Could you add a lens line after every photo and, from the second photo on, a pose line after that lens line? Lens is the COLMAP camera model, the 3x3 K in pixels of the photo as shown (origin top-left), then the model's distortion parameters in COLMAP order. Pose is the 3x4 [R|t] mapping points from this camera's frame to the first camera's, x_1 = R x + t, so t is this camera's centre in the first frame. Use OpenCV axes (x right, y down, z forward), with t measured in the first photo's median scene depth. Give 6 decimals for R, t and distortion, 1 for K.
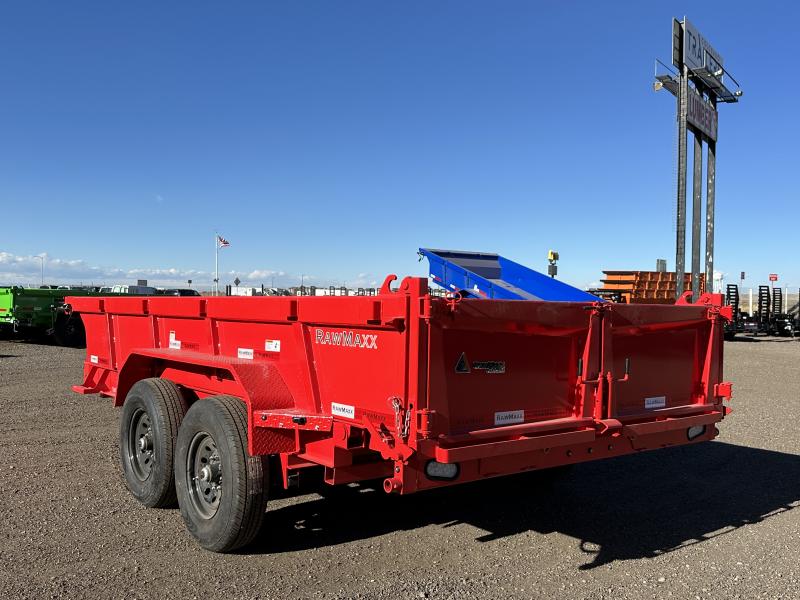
lens RADIAL K [[738.0, 0, 400.0], [0, 738.0, 300.0], [0, 0, 1]] dist [-0.005332, -0.020779]
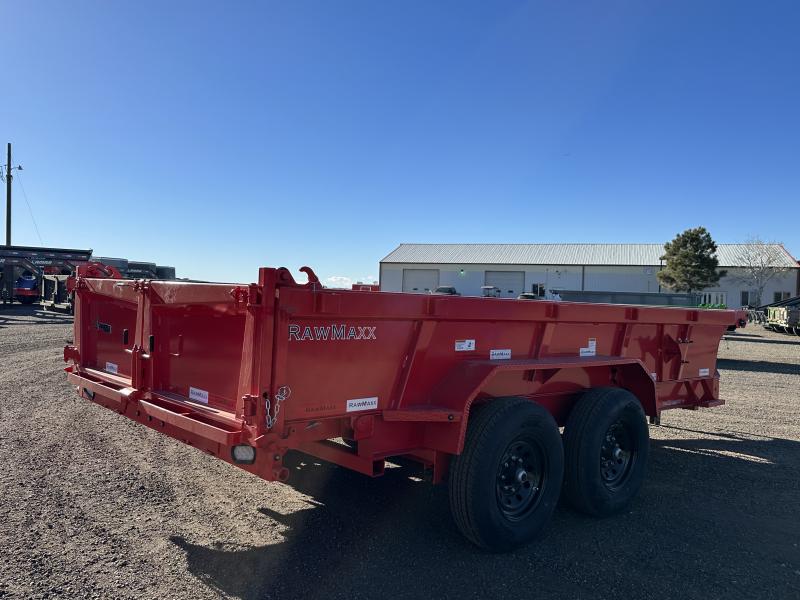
lens RADIAL K [[647.8, 0, 404.4], [0, 647.8, 297.8], [0, 0, 1]] dist [0.010631, 0.000873]
pose [[0.089581, -0.017273, -0.995830, 0.117927], [-0.037845, 0.999068, -0.020734, 0.002897], [0.995260, 0.039545, 0.088844, 0.120372]]
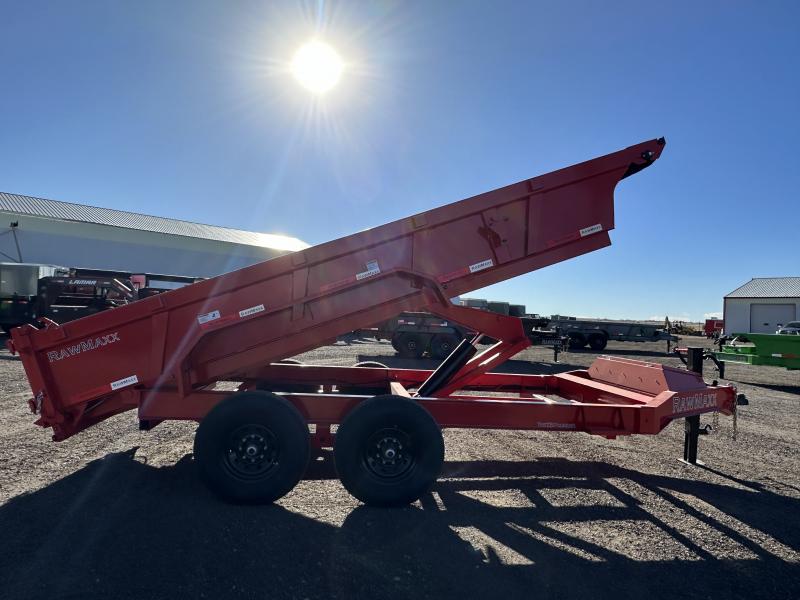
lens RADIAL K [[538.9, 0, 395.7], [0, 538.9, 304.5], [0, 0, 1]] dist [0.002564, 0.002341]
pose [[-0.510329, -0.062175, -0.857729, 0.094469], [-0.056763, 0.997643, -0.038545, -0.000953], [0.858104, 0.029016, -0.512656, 0.282833]]
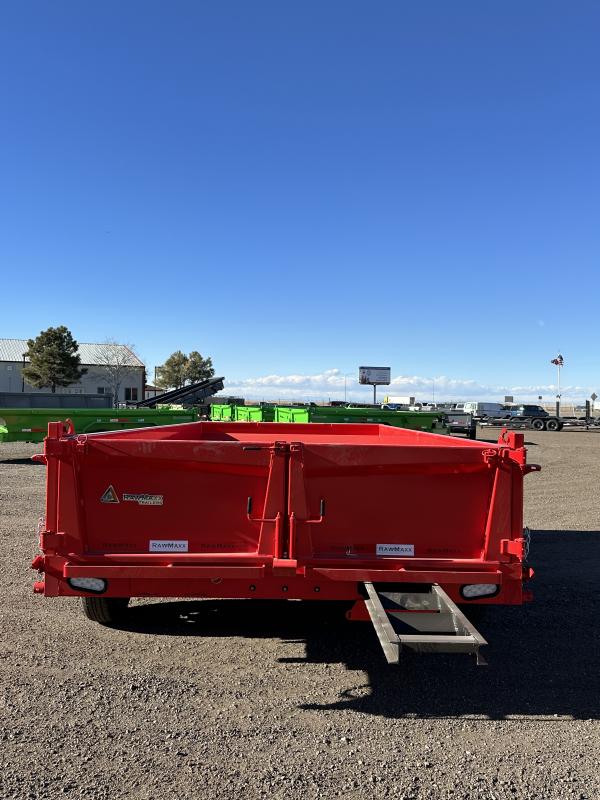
lens RADIAL K [[647.8, 0, 300.0], [0, 647.8, 400.0], [0, 0, 1]] dist [0.010631, 0.000873]
pose [[0.797477, -0.015834, -0.603142, 0.077040], [0.002837, 0.999743, -0.022494, -0.003523], [0.603343, 0.016227, 0.797317, 0.027486]]
